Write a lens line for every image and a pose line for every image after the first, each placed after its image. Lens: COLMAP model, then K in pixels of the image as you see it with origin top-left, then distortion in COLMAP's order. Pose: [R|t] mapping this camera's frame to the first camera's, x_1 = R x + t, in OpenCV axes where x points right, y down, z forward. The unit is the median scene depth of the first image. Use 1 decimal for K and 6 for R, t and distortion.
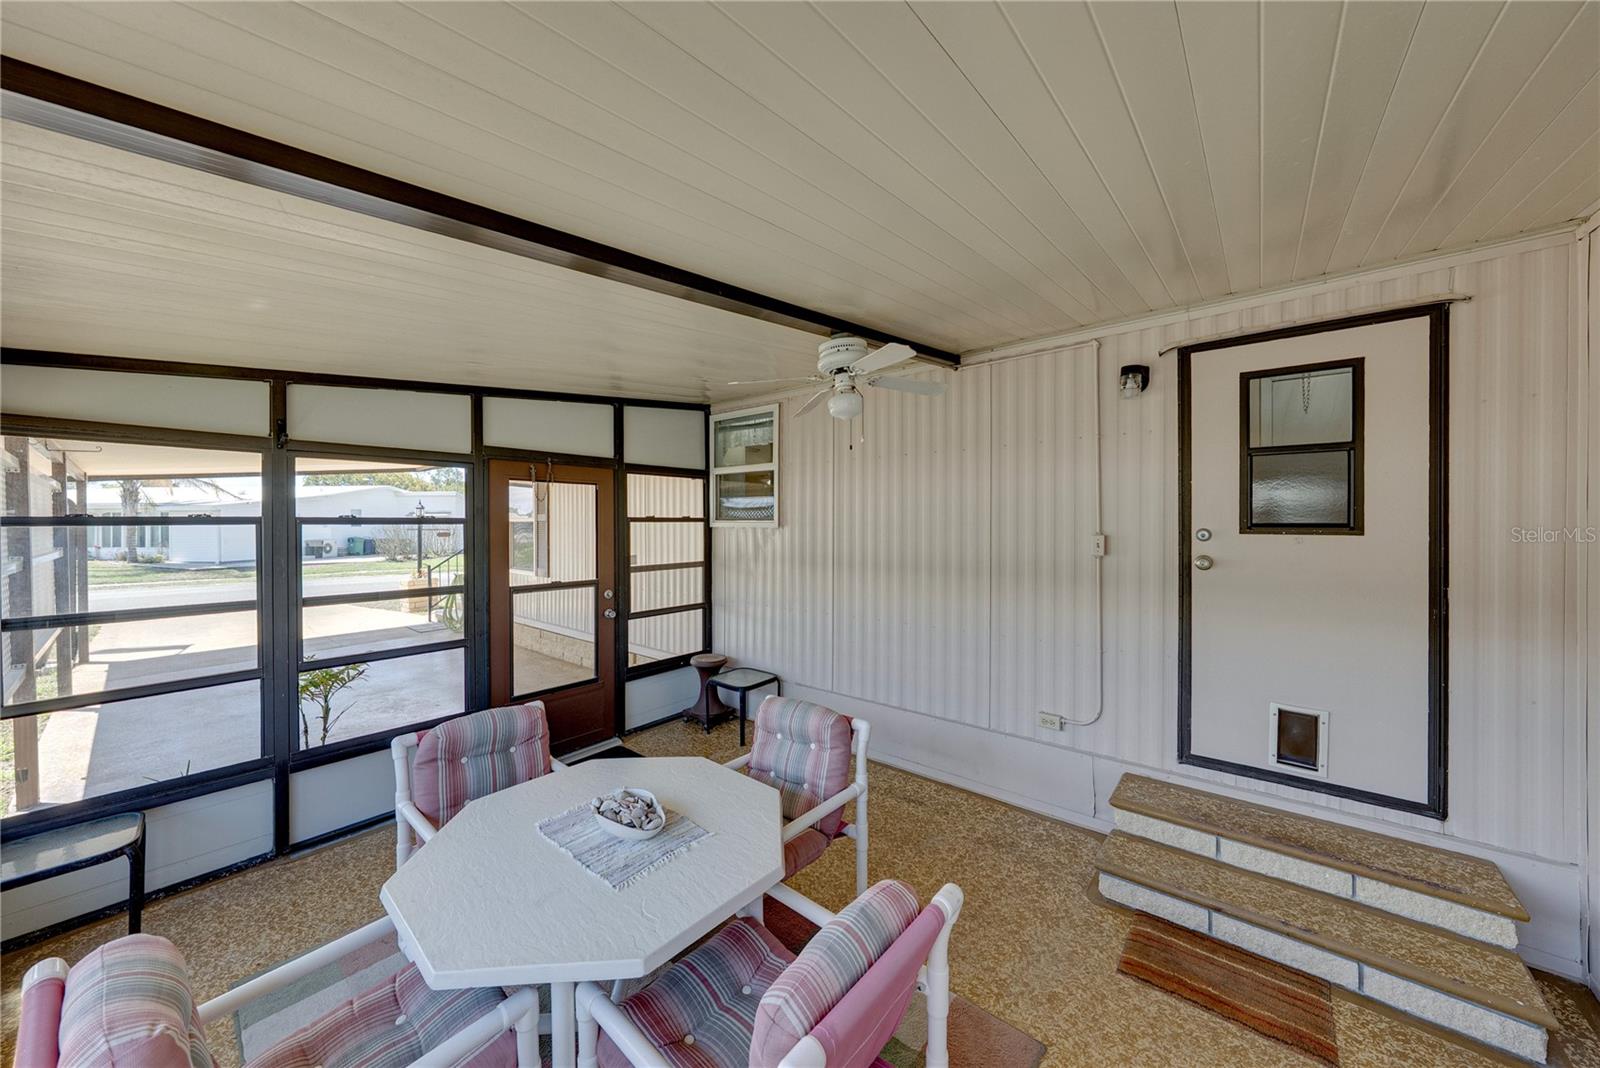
lens RADIAL K [[551.0, 0, 801.7], [0, 551.0, 526.8], [0, 0, 1]] dist [0.000912, 0.000068]
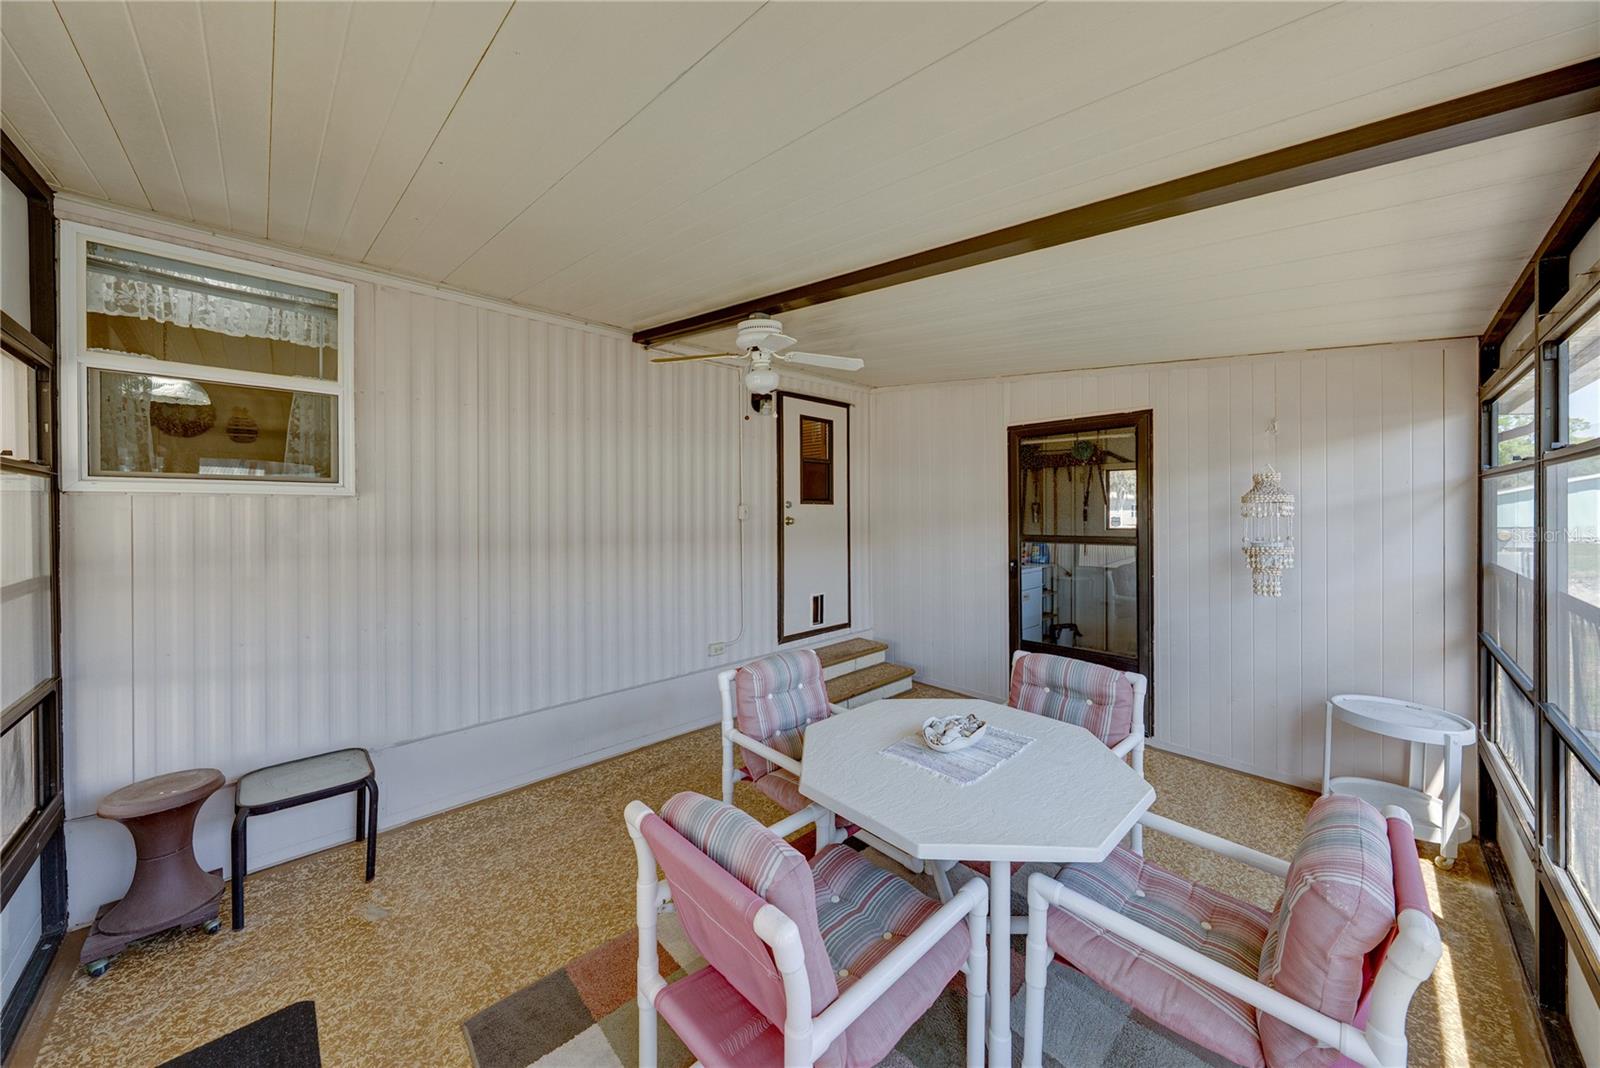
lens RADIAL K [[564.5, 0, 811.9], [0, 564.5, 506.6], [0, 0, 1]] dist [-0.000359, -0.000031]
pose [[0.096592, 0.007155, 0.995298, -0.714774], [0.005162, 0.999957, -0.007689, 0.024988], [-0.995311, 0.005881, 0.096551, 0.547298]]
